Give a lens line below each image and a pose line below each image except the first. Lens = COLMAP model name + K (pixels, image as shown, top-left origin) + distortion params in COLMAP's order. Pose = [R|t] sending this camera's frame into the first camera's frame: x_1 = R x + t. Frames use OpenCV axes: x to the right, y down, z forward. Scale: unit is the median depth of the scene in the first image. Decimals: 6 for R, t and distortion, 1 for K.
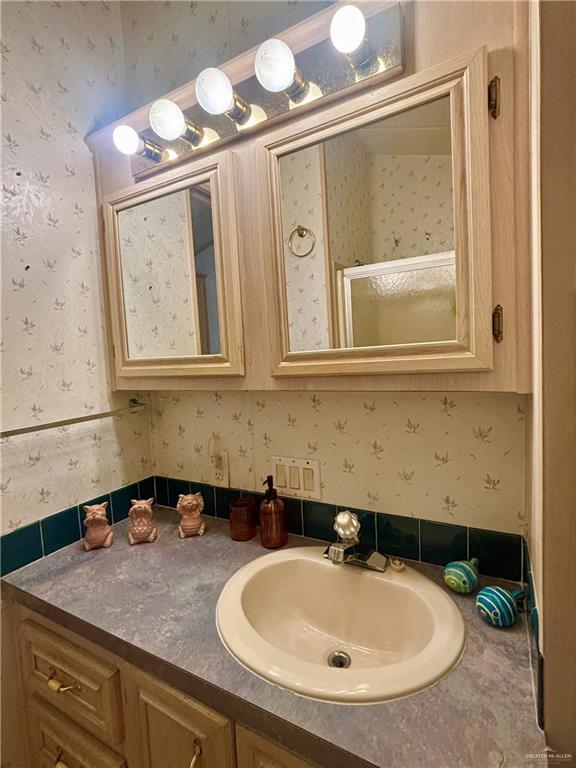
lens RADIAL K [[370.3, 0, 288.2], [0, 370.3, 383.3], [0, 0, 1]] dist [-0.004051, -0.000825]
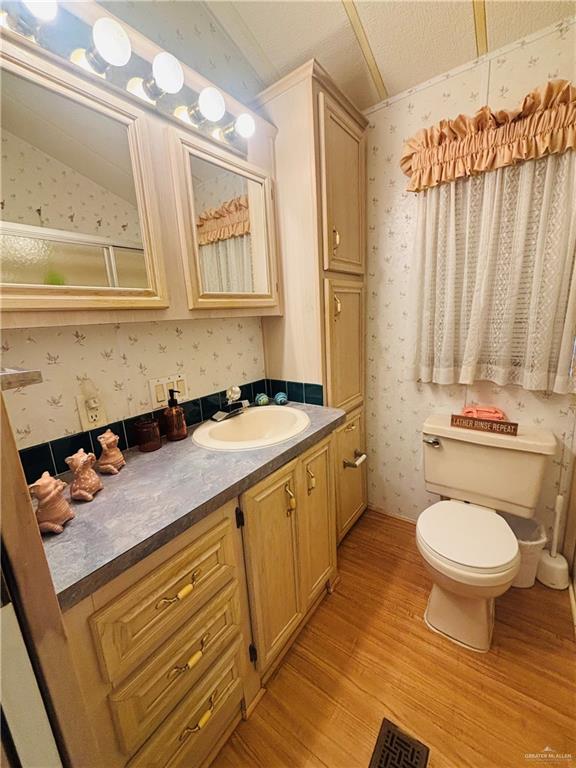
lens RADIAL K [[311.7, 0, 287.1], [0, 311.7, 385.5], [0, 0, 1]] dist [-0.001893, -0.000581]
pose [[0.137881, -0.174819, 0.974899, -1.191977], [0.120879, 0.979912, 0.158622, 0.123597], [-0.983045, 0.095973, 0.156244, 0.459884]]
